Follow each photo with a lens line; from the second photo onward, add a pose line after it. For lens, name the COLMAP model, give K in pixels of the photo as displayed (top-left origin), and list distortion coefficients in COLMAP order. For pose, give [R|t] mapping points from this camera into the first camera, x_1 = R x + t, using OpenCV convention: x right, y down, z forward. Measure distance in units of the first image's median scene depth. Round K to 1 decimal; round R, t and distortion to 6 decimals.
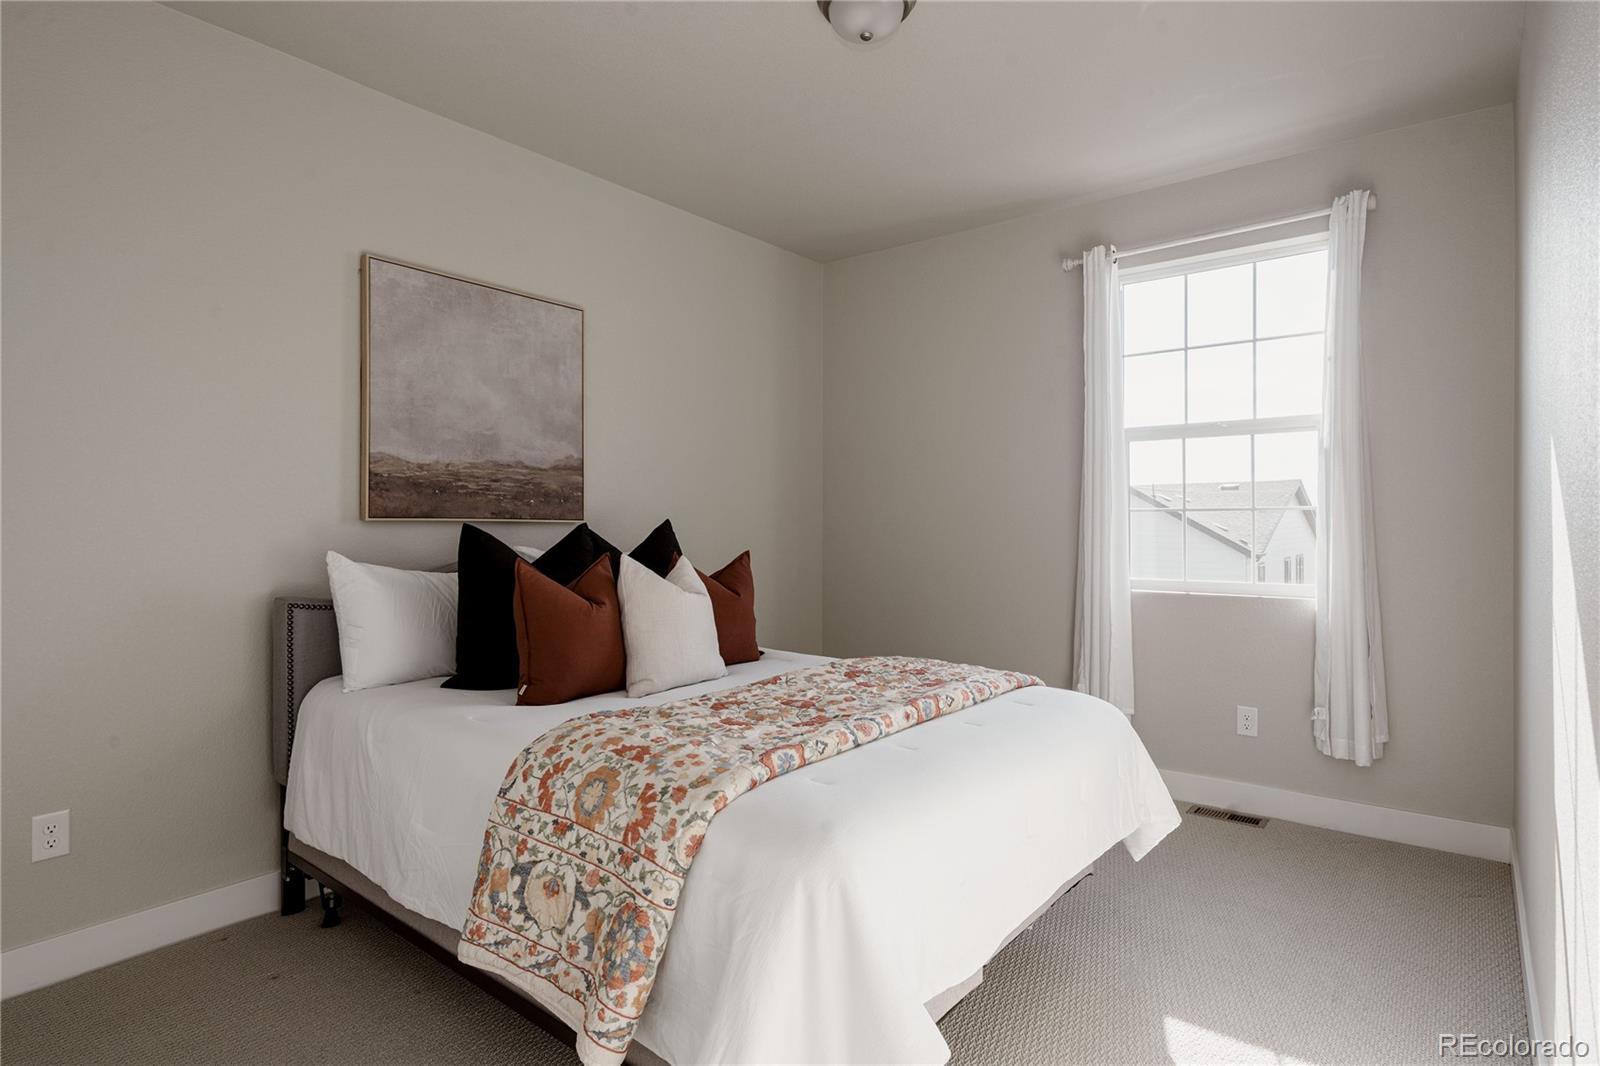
lens RADIAL K [[824.6, 0, 803.0], [0, 824.6, 527.4], [0, 0, 1]] dist [0.000716, 0.002864]
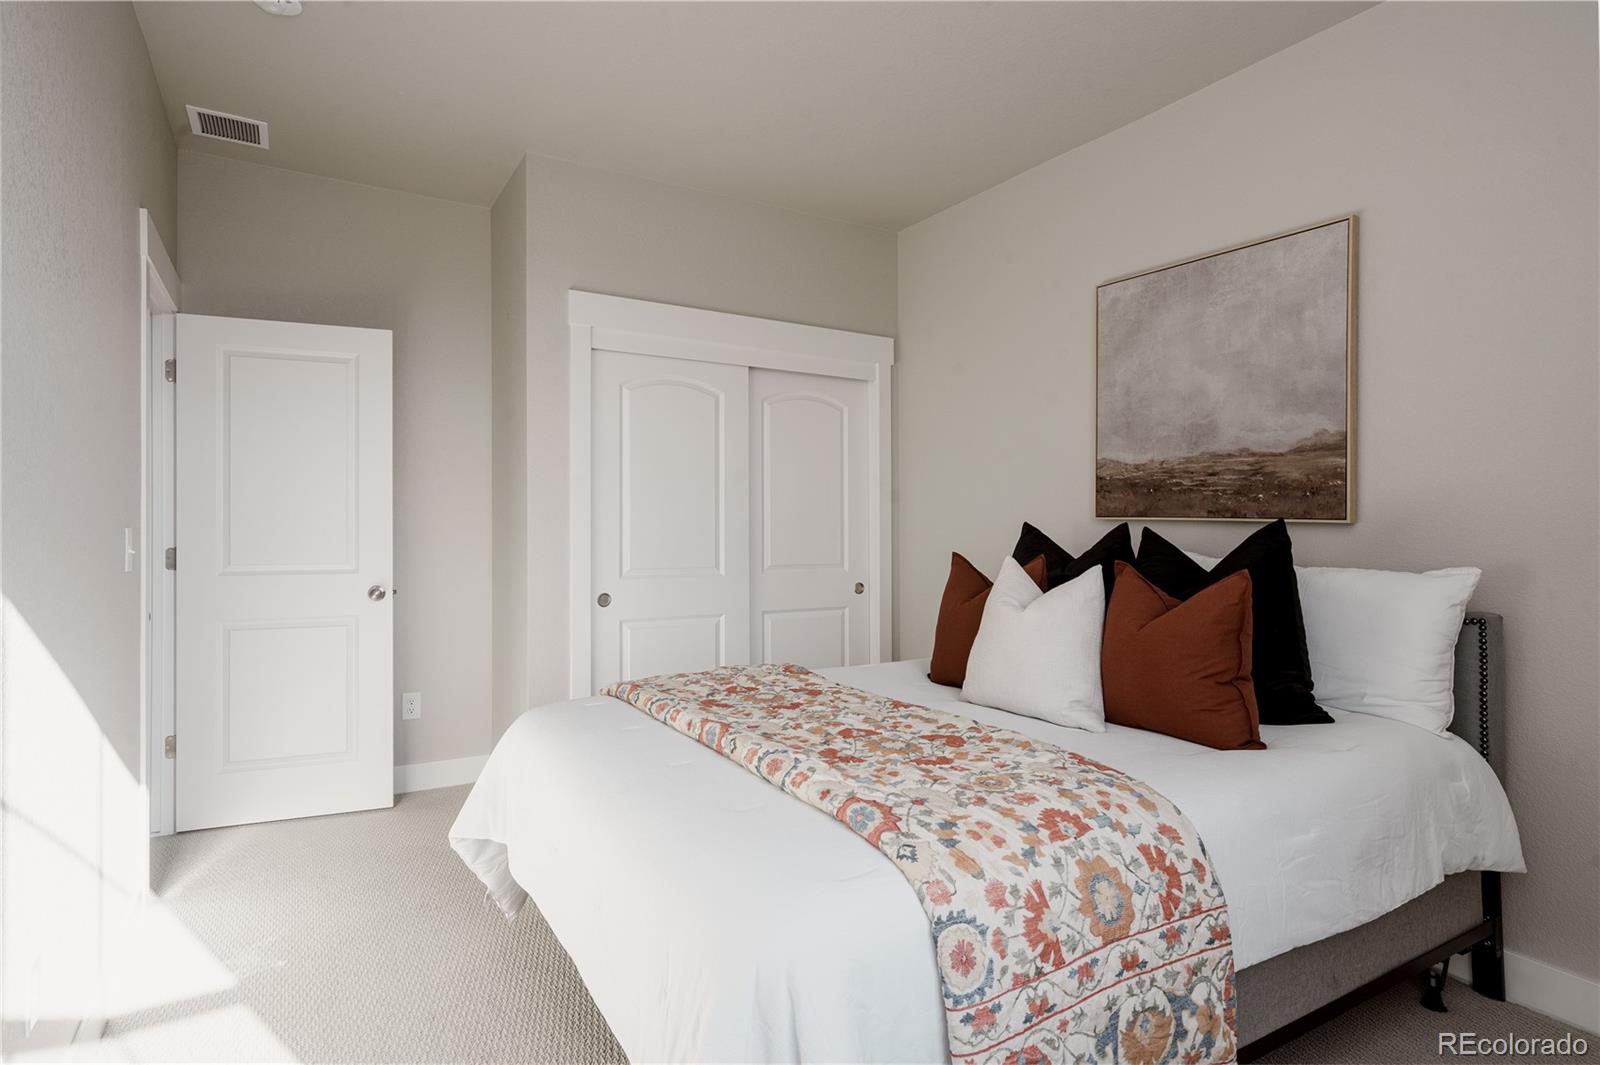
lens RADIAL K [[824.6, 0, 802.6], [0, 824.6, 522.3], [0, 0, 1]] dist [0.000716, 0.002864]
pose [[-0.318229, 0.007477, -0.947984, 0.599922], [-0.005501, 0.999938, 0.009733, -0.011689], [0.947998, 0.008312, -0.318168, 0.864952]]
